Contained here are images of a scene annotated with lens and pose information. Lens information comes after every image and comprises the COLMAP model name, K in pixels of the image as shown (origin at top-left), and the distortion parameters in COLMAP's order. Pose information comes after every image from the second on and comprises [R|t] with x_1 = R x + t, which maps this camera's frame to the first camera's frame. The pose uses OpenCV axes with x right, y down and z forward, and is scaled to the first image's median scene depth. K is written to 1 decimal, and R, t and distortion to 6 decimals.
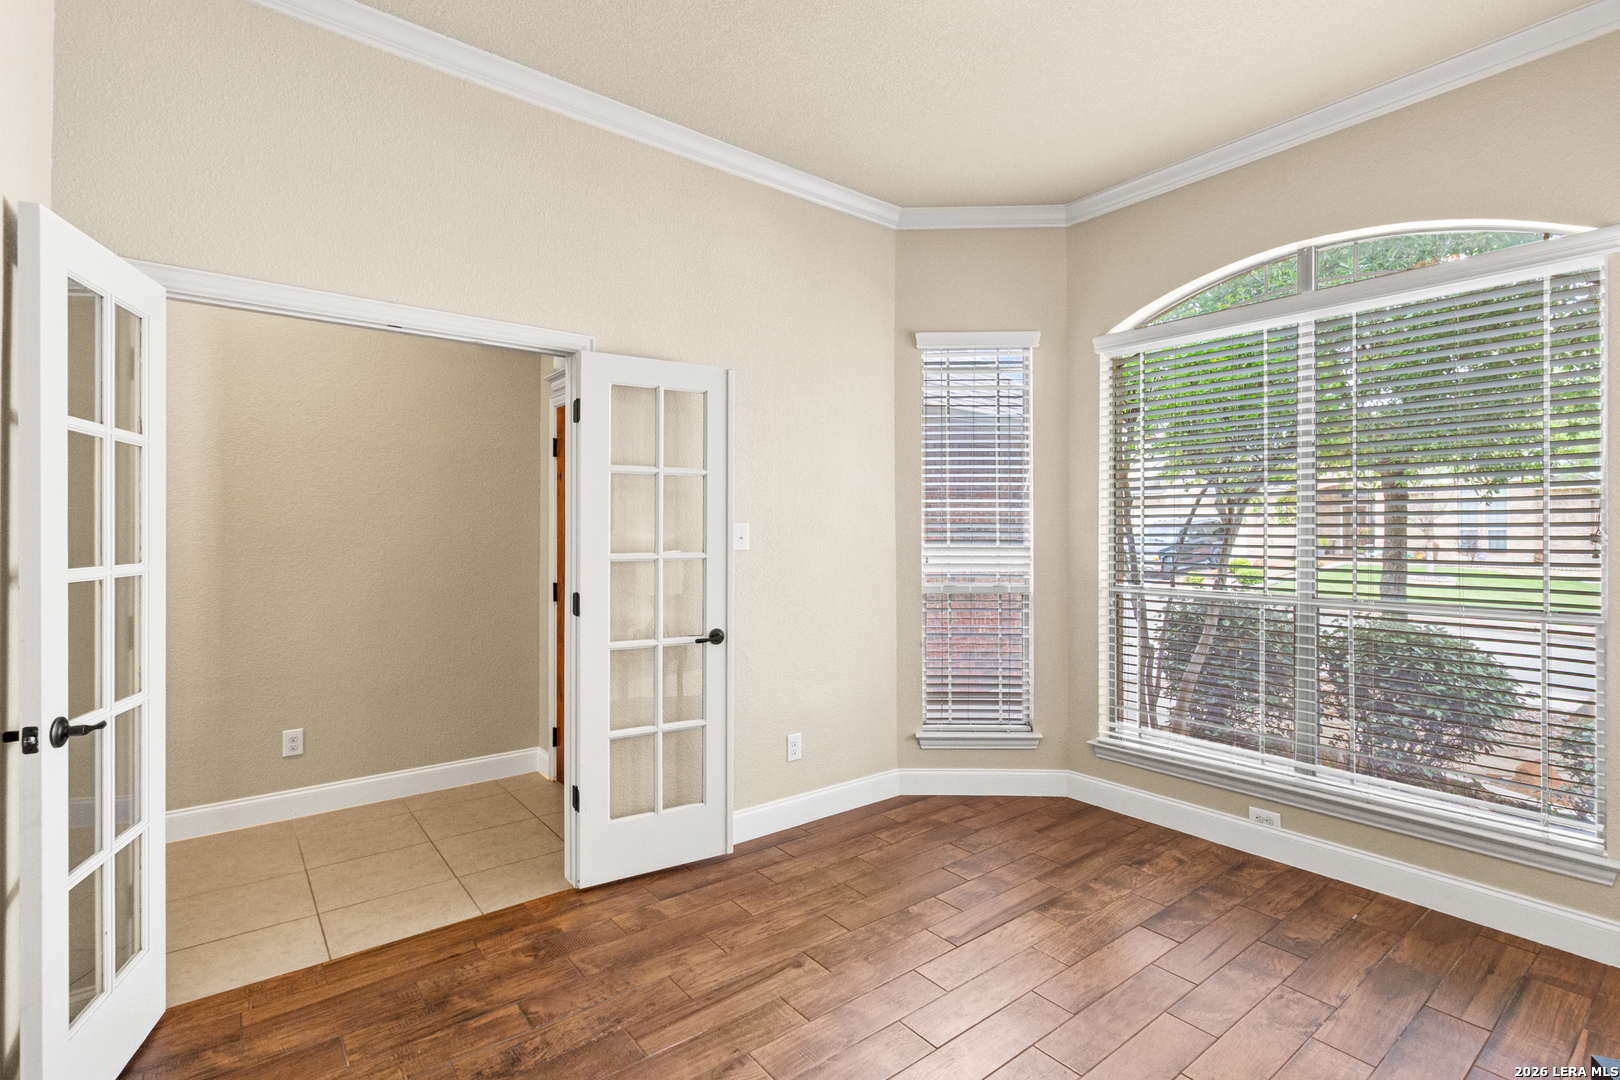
lens RADIAL K [[757.3, 0, 836.4], [0, 757.3, 531.5], [0, 0, 1]] dist [0.002469, -0.000466]
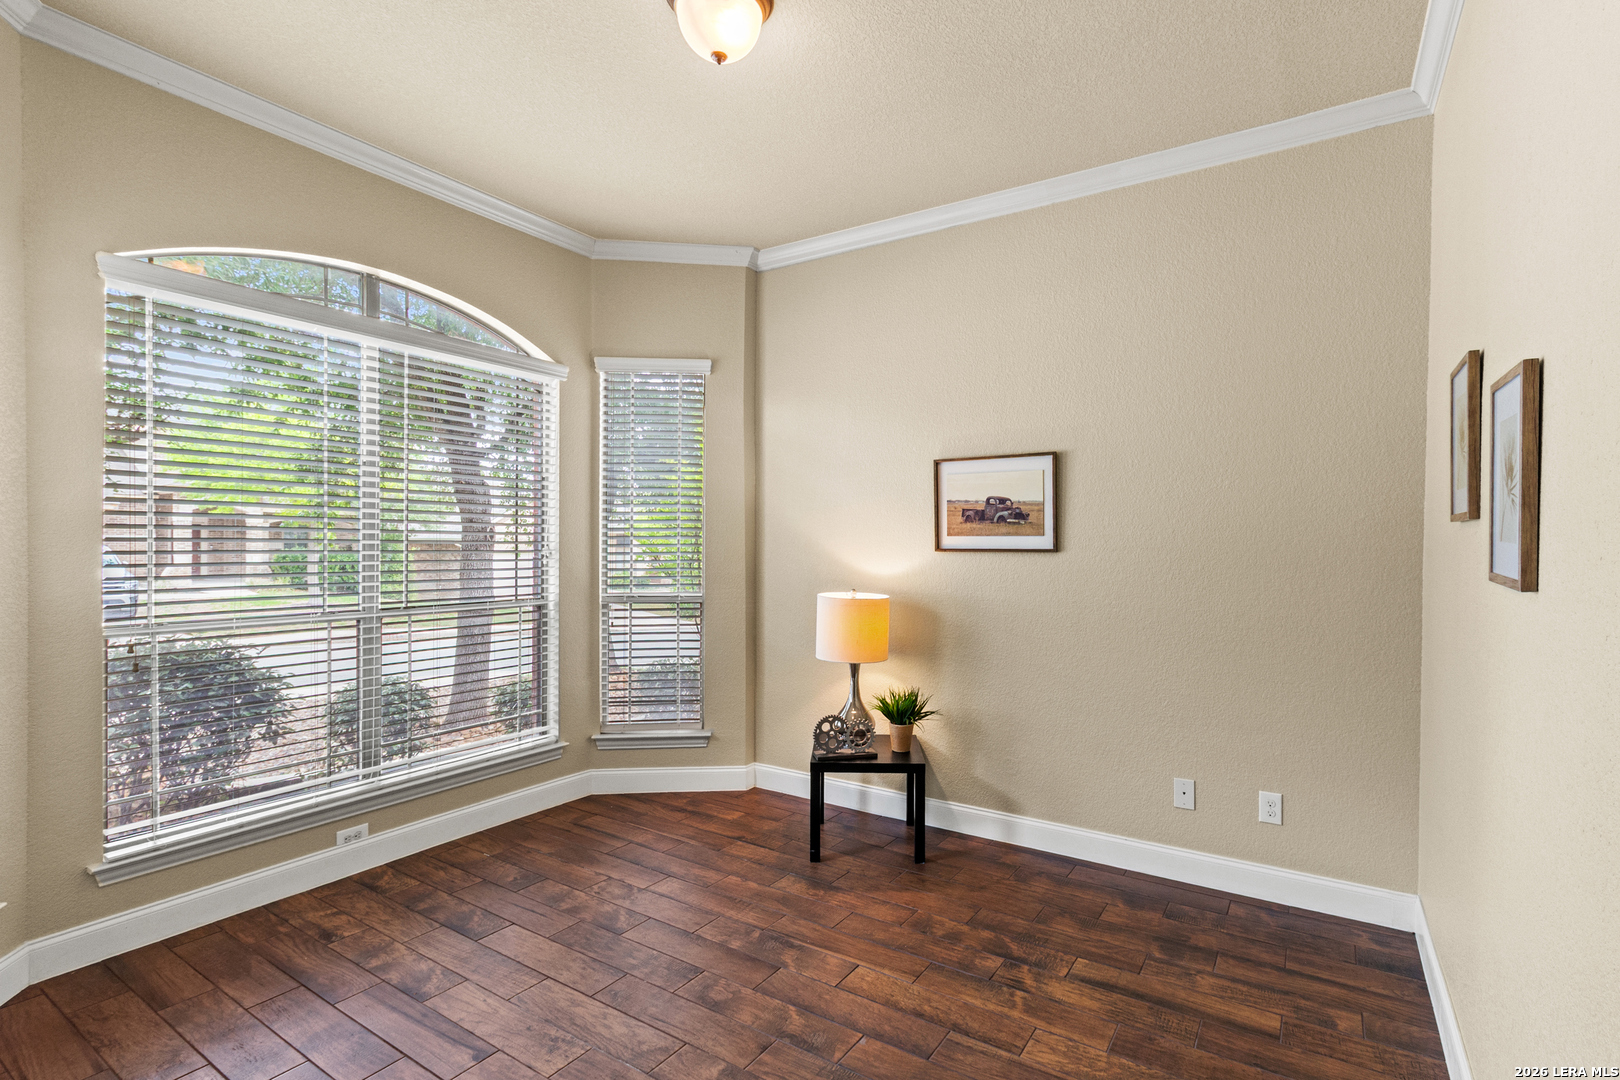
lens RADIAL K [[757.3, 0, 836.4], [0, 757.3, 531.5], [0, 0, 1]] dist [0.002469, -0.000466]
pose [[-0.305910, 0.017052, 0.951908, -0.607240], [-0.000776, 0.999835, -0.018160, -0.000337], [-0.952060, -0.006294, -0.305847, 0.742215]]
